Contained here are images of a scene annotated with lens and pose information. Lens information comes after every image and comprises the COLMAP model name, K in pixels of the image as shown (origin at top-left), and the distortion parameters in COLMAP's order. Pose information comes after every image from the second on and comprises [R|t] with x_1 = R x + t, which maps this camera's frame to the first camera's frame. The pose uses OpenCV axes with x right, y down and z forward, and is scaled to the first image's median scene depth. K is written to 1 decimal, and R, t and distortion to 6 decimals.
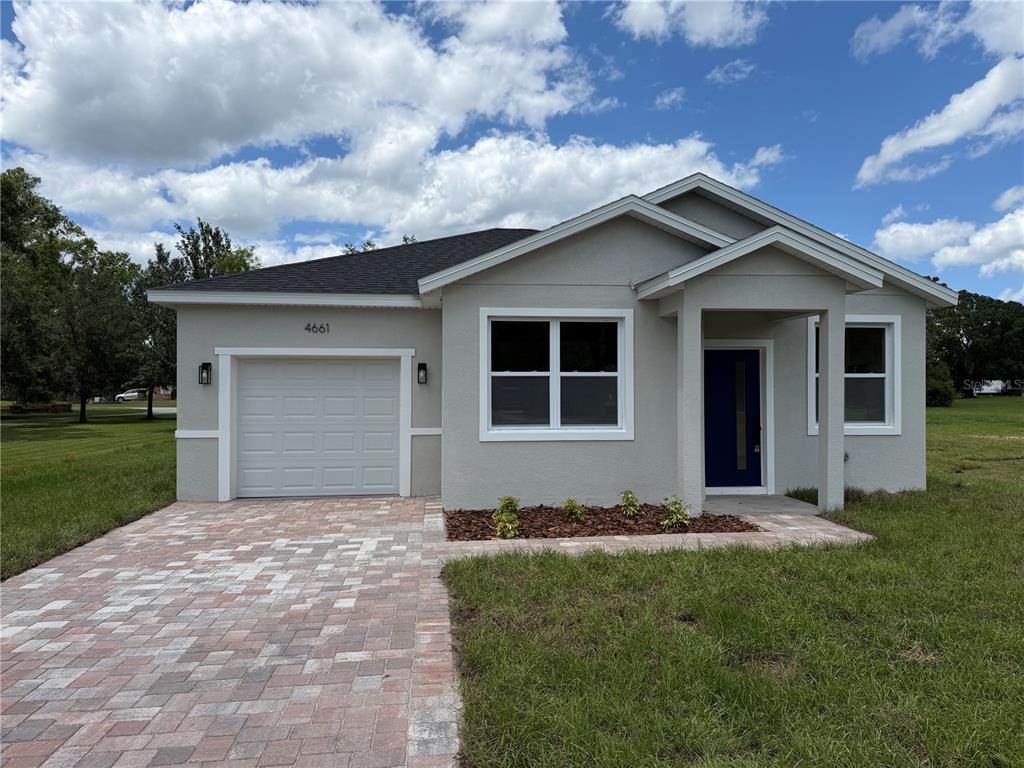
lens RADIAL K [[707.6, 0, 512.0], [0, 707.6, 384.0], [0, 0, 1]] dist [0.066558, -0.058570]
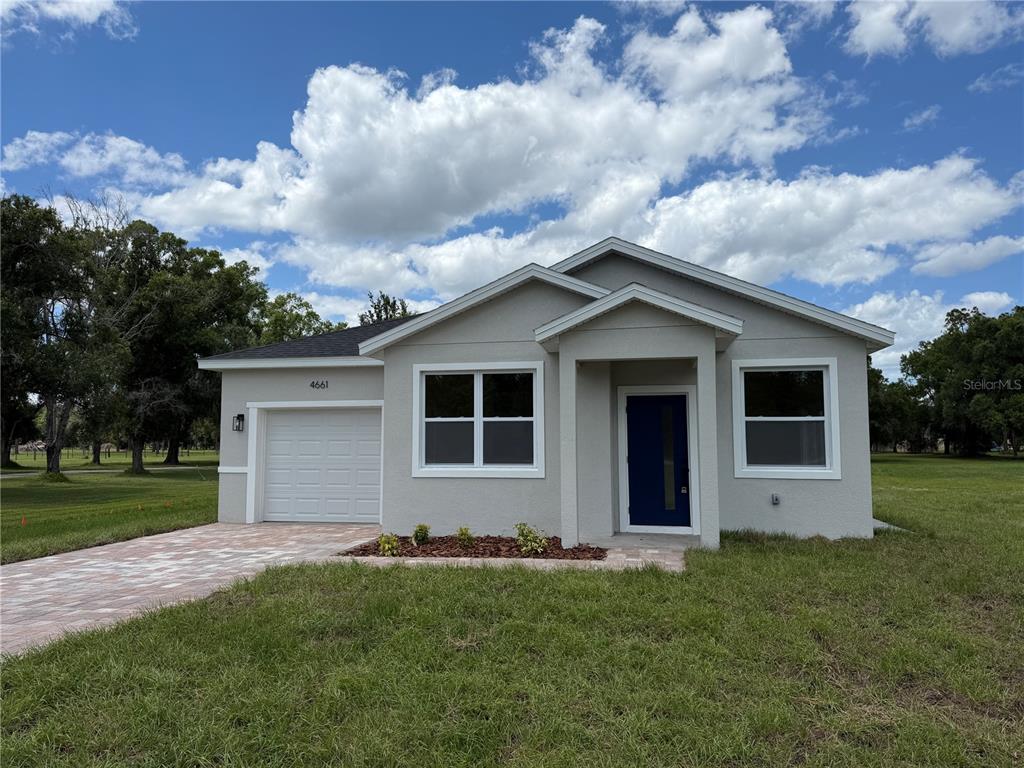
lens RADIAL K [[716.8, 0, 510.1], [0, 716.8, 380.7], [0, 0, 1]] dist [0.087208, -0.113142]
pose [[0.951254, -0.026767, -0.307246, 0.436579], [0.003292, 0.997051, -0.076672, 0.011950], [0.308392, 0.071923, 0.948537, -0.089689]]
